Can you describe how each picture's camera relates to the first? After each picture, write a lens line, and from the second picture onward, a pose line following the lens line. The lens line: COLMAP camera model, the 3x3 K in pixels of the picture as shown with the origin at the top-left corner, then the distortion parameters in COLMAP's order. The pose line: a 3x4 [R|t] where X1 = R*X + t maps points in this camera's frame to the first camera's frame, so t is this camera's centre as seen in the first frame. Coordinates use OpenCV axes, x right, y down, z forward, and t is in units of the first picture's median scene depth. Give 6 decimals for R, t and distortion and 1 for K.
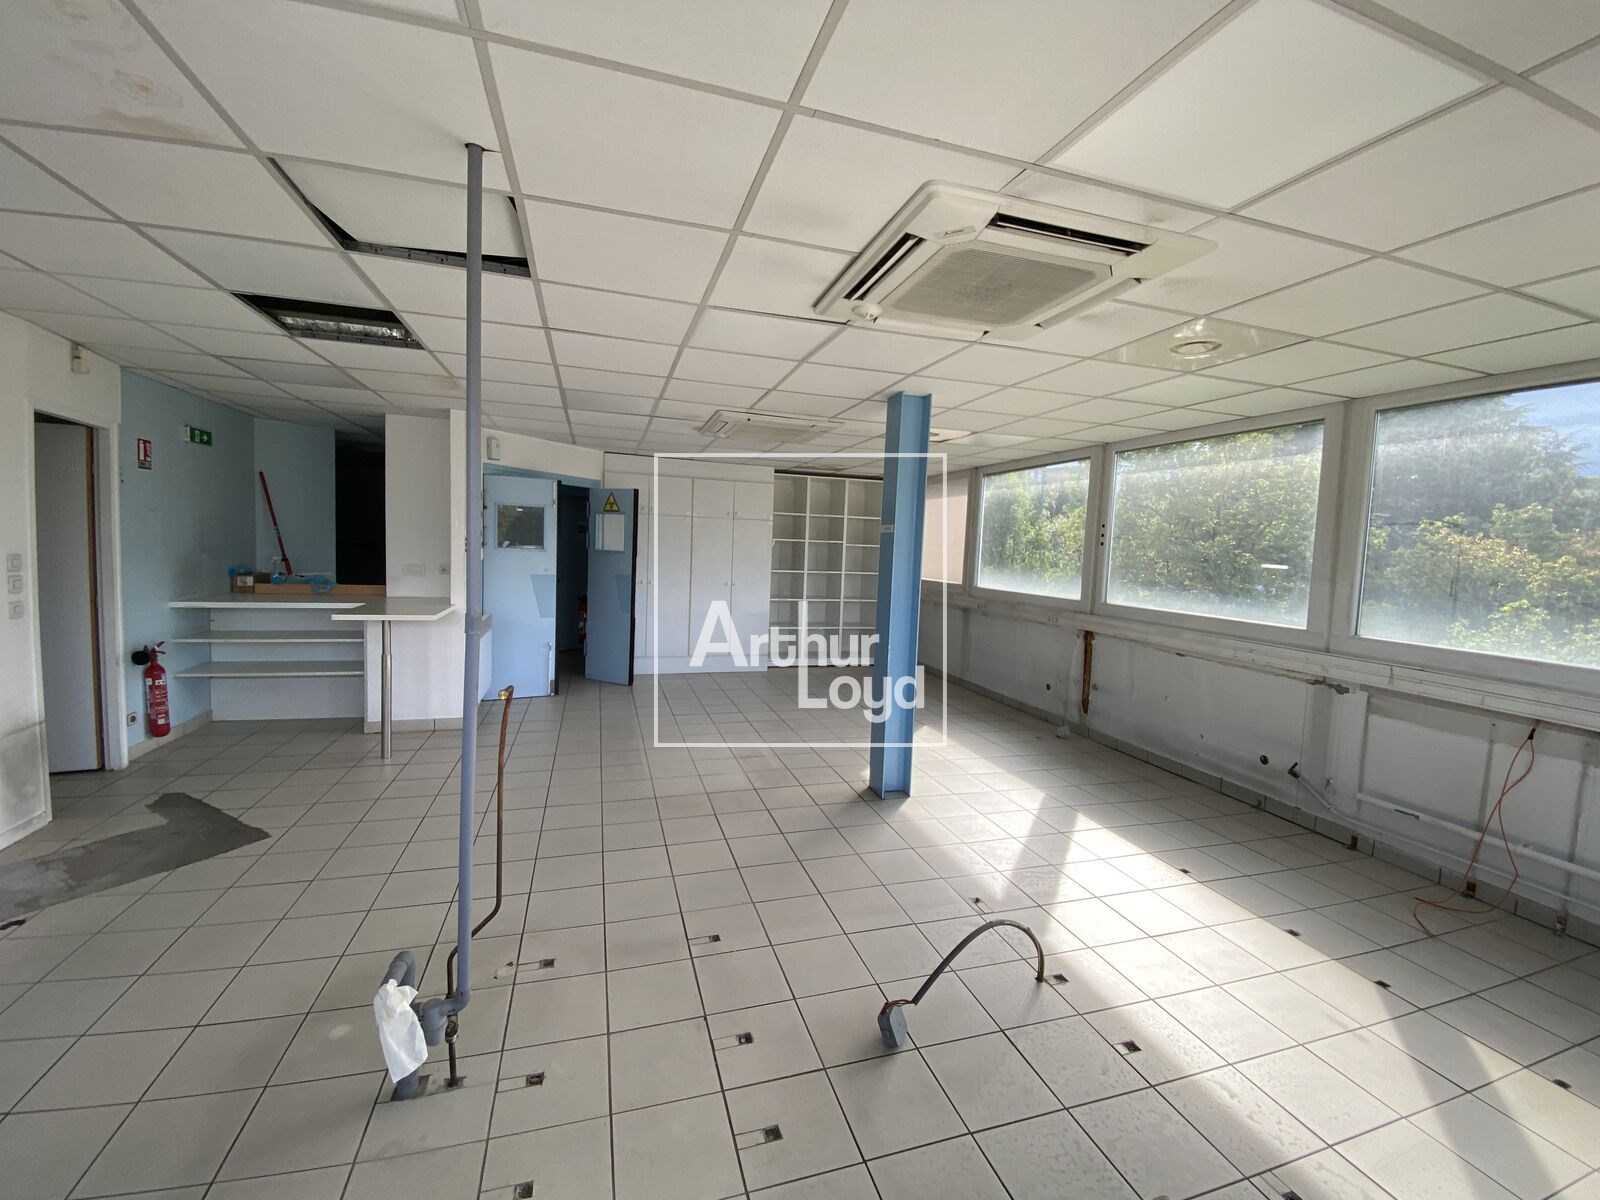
lens RADIAL K [[656.3, 0, 797.5], [0, 656.3, 591.0], [0, 0, 1]] dist [0.013509, -0.017888]
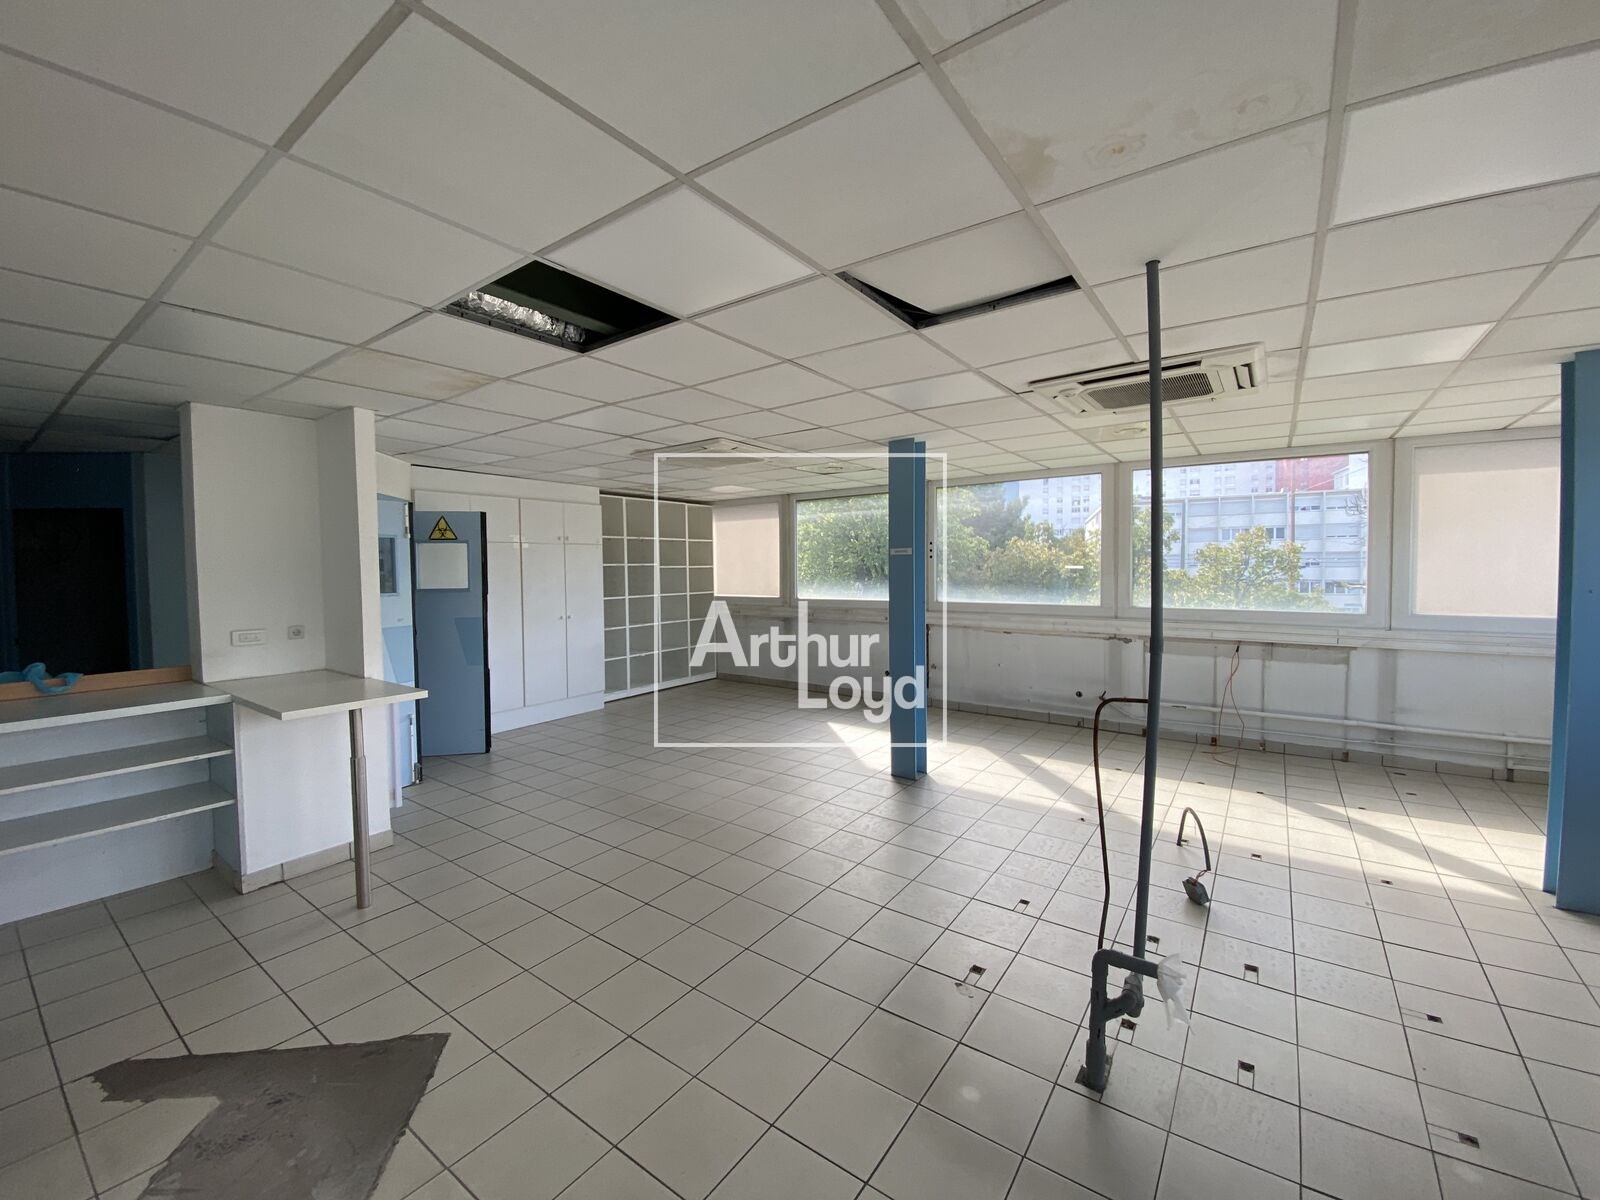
lens RADIAL K [[656.3, 0, 797.5], [0, 656.3, 591.0], [0, 0, 1]] dist [0.013509, -0.017888]
pose [[0.794072, -0.072863, 0.603441, -0.733408], [0.084761, 0.996363, 0.008770, -0.050742], [-0.601885, 0.044184, 0.797359, 0.177121]]
